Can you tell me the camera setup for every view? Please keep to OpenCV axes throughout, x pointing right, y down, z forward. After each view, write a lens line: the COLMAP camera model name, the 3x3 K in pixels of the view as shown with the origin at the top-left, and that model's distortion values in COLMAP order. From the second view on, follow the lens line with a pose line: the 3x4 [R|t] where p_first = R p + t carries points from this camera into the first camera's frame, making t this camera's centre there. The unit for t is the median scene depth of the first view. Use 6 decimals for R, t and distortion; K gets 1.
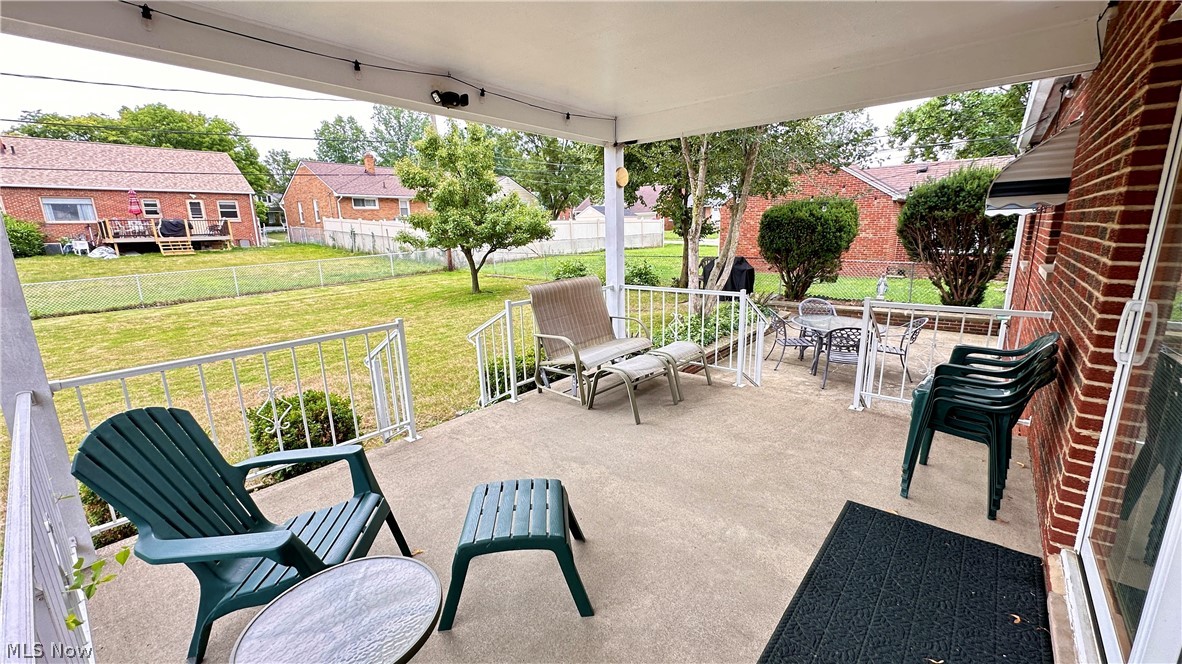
lens RADIAL K [[468.2, 0, 595.1], [0, 468.2, 331.8], [0, 0, 1]] dist [0.000257, -0.000090]
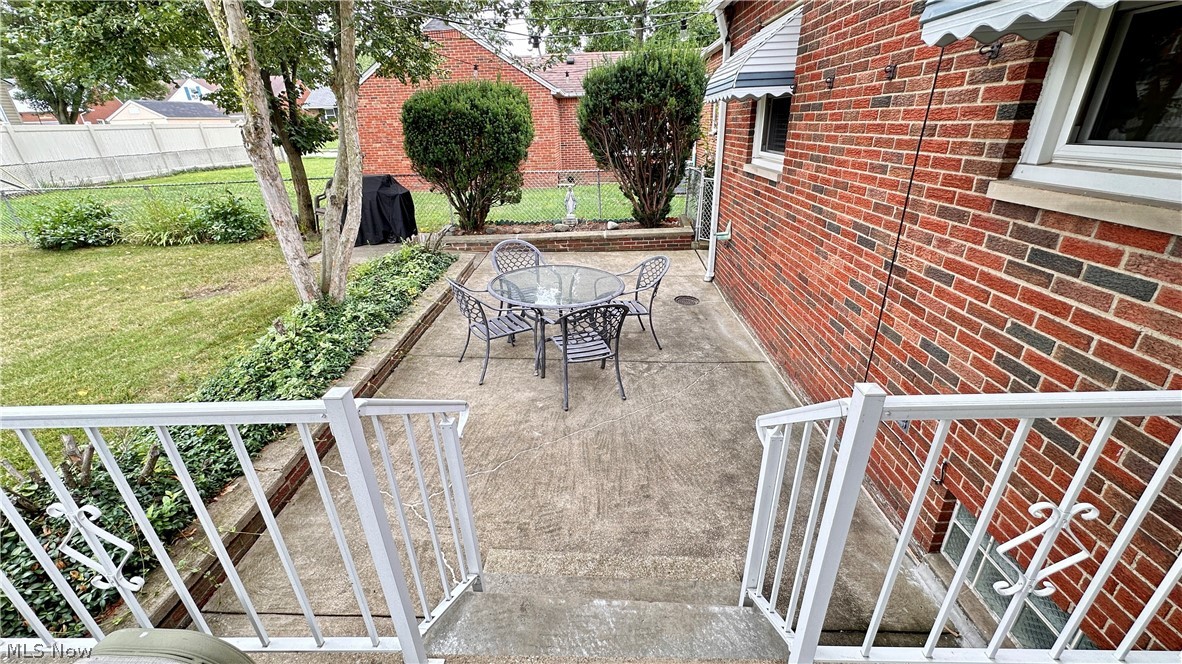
lens RADIAL K [[468.2, 0, 587.9], [0, 468.2, 330.1], [0, 0, 1]] dist [0.000257, -0.000090]
pose [[0.786299, -0.253523, 0.563435, 0.123883], [0.150109, 0.963000, 0.223827, -0.062664], [-0.599333, -0.091418, 0.795262, 0.322764]]
